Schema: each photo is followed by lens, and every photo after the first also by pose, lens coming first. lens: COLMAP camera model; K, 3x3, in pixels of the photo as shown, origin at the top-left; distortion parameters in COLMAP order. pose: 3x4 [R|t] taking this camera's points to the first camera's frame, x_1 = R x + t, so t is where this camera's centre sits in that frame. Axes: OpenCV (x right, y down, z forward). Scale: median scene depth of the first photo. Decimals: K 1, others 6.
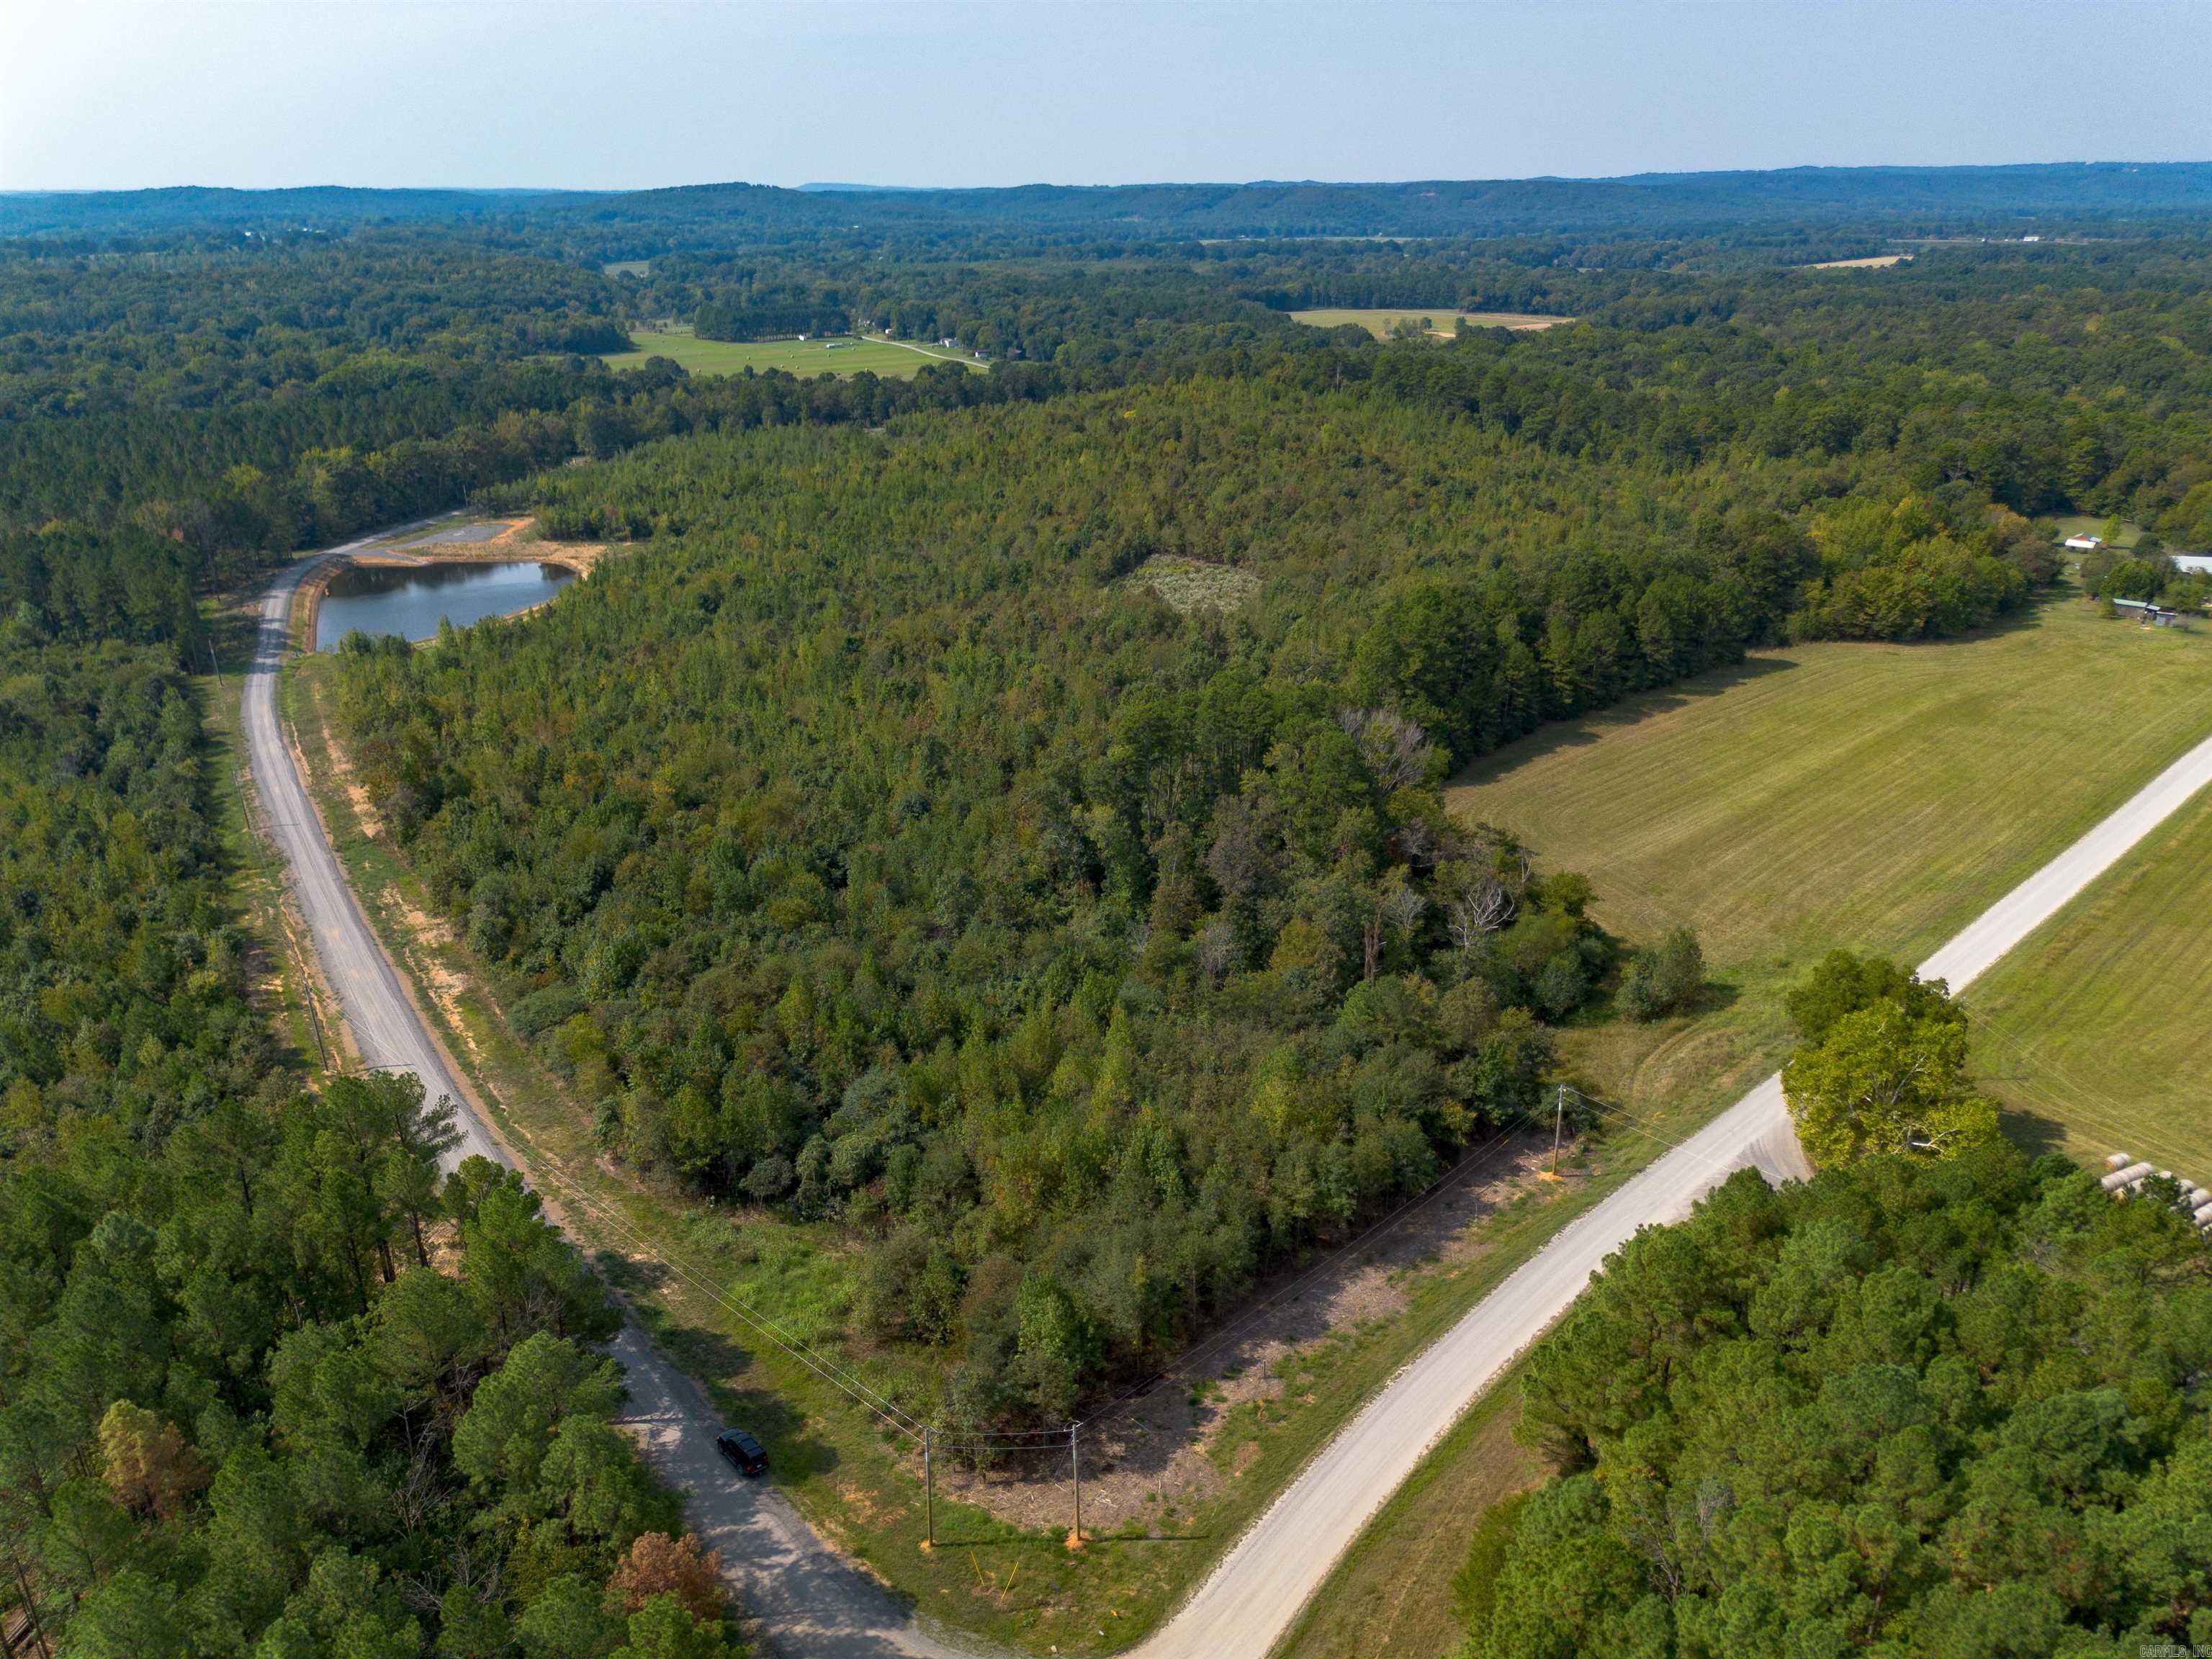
lens RADIAL K [[1605.4, 0, 1106.0], [0, 1605.4, 829.5], [0, 0, 1]] dist [0.026851, 0.001411]
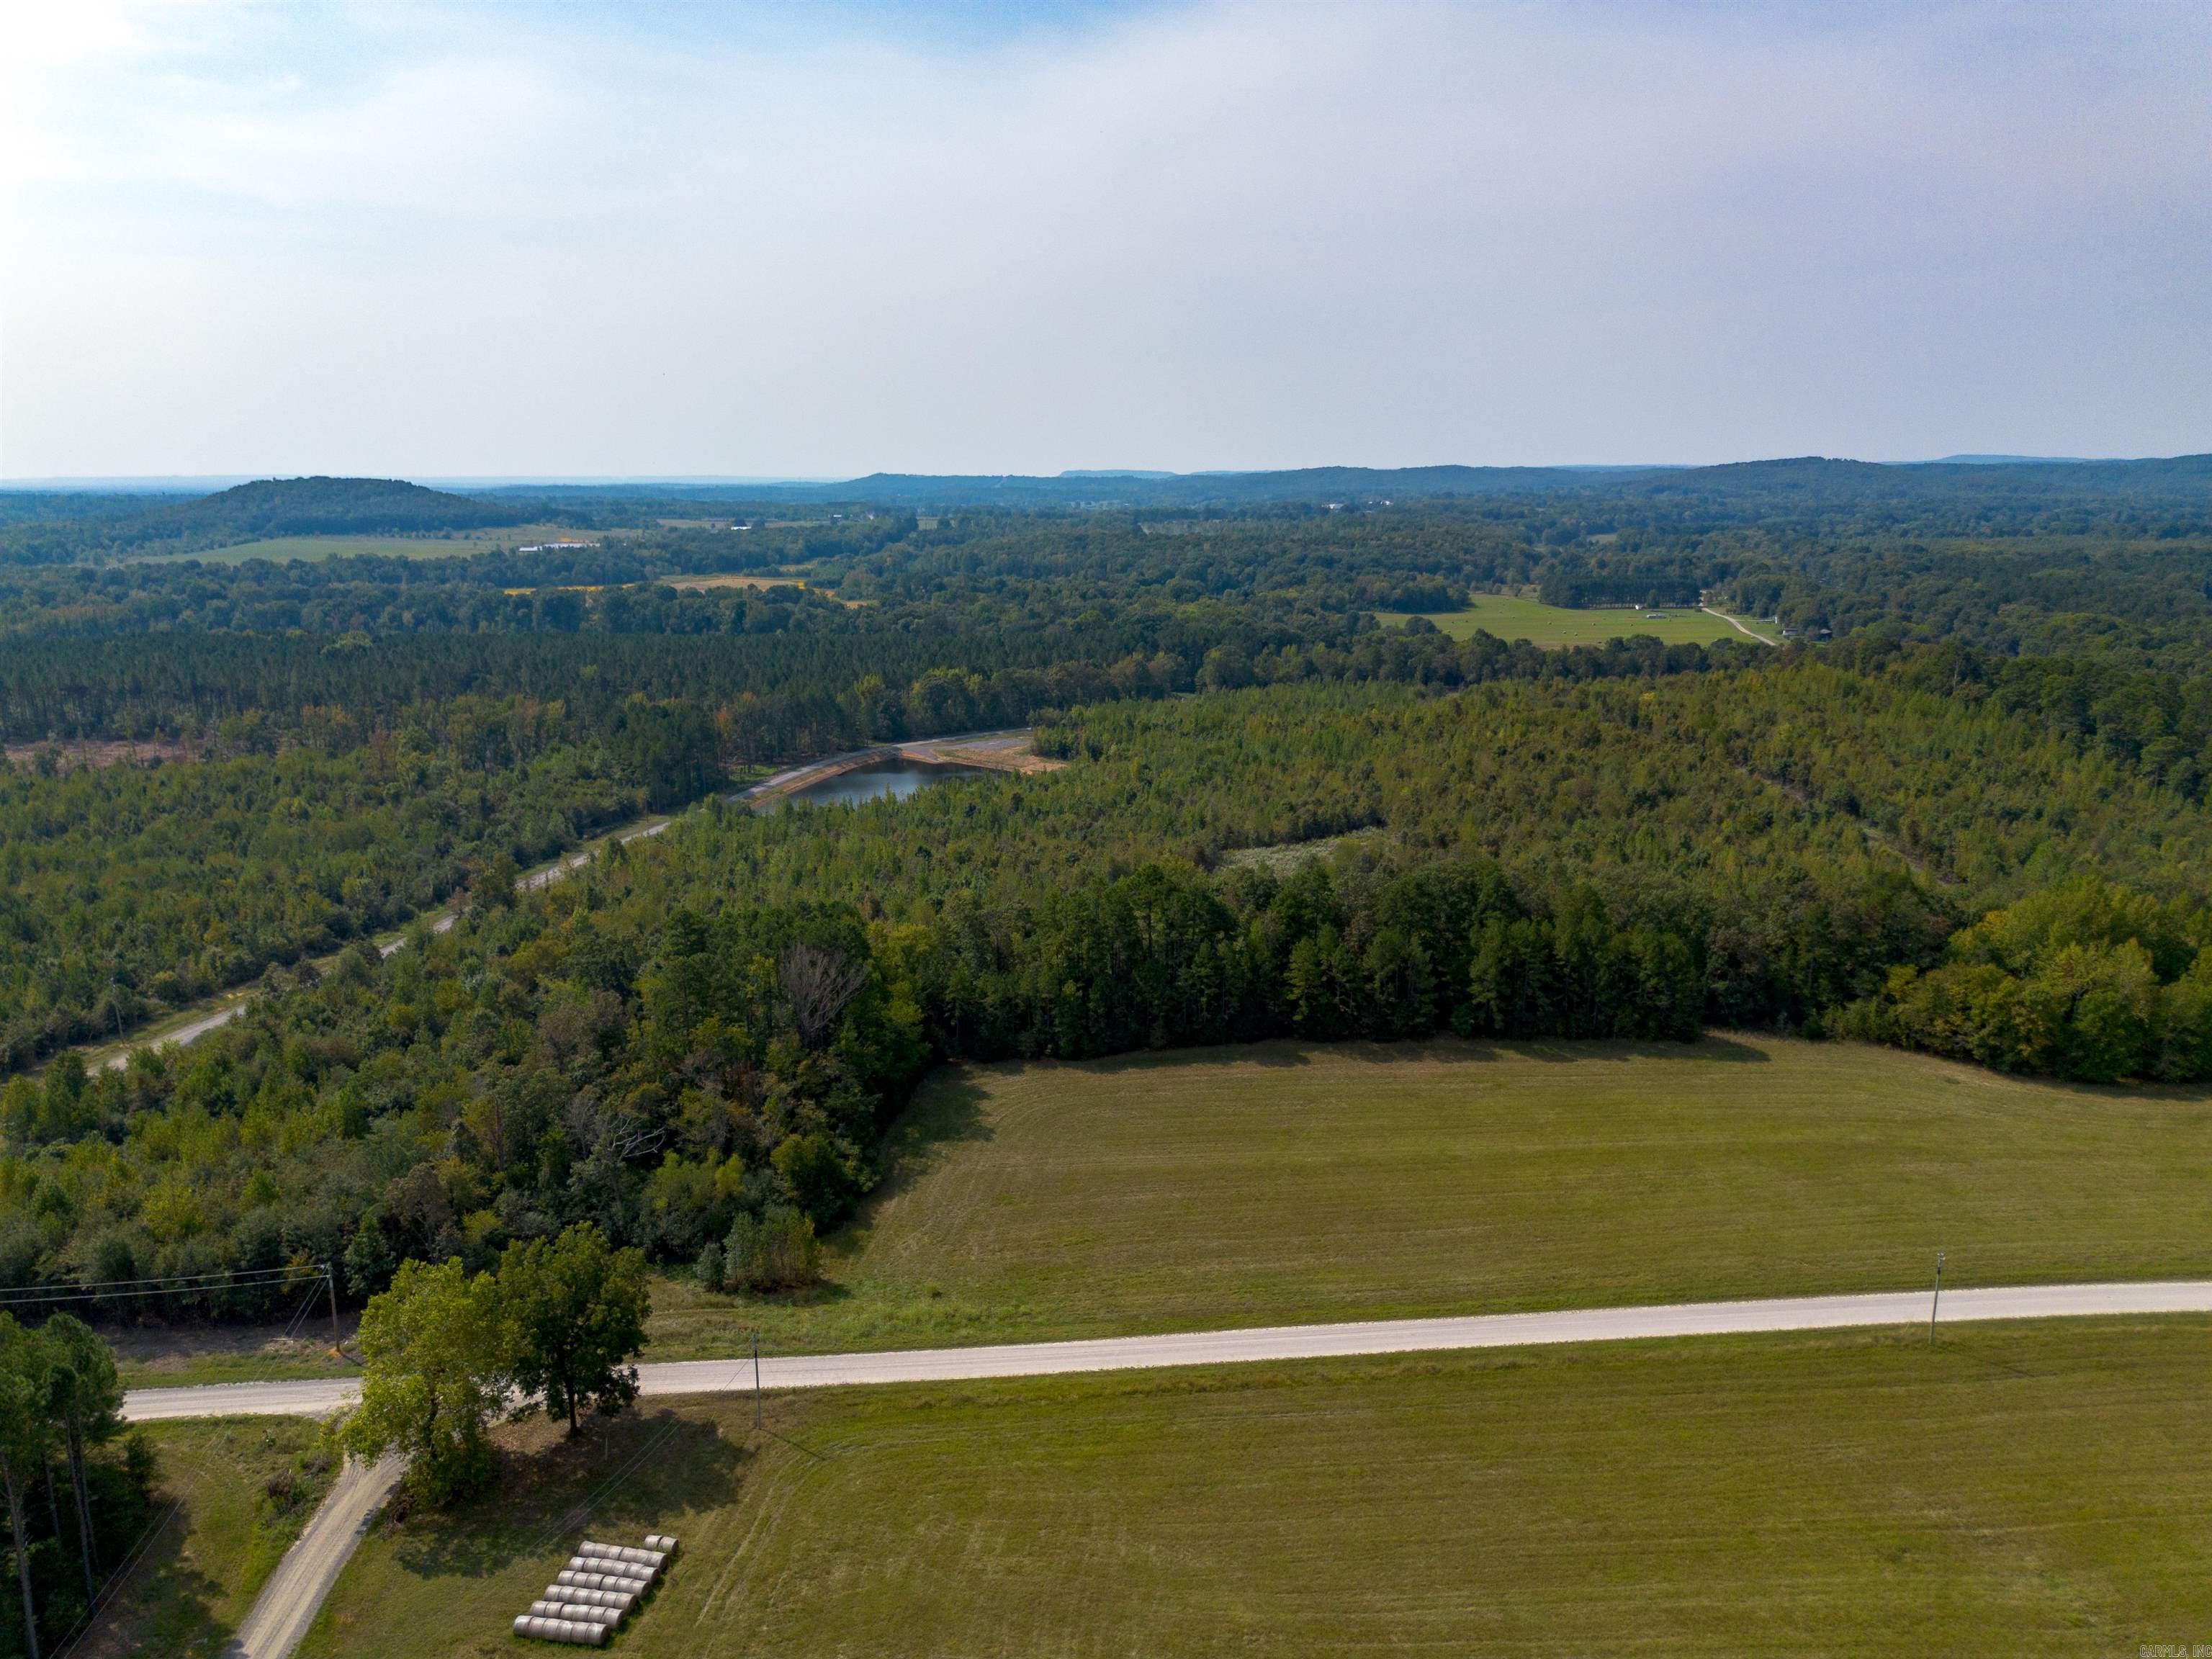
lens RADIAL K [[1605.4, 0, 1106.0], [0, 1605.4, 829.5], [0, 0, 1]] dist [0.026851, 0.001411]
pose [[0.783530, 0.136575, -0.606158, 0.407894], [-0.228113, 0.970651, -0.076162, -0.050376], [0.577966, 0.197948, 0.791689, 0.116189]]
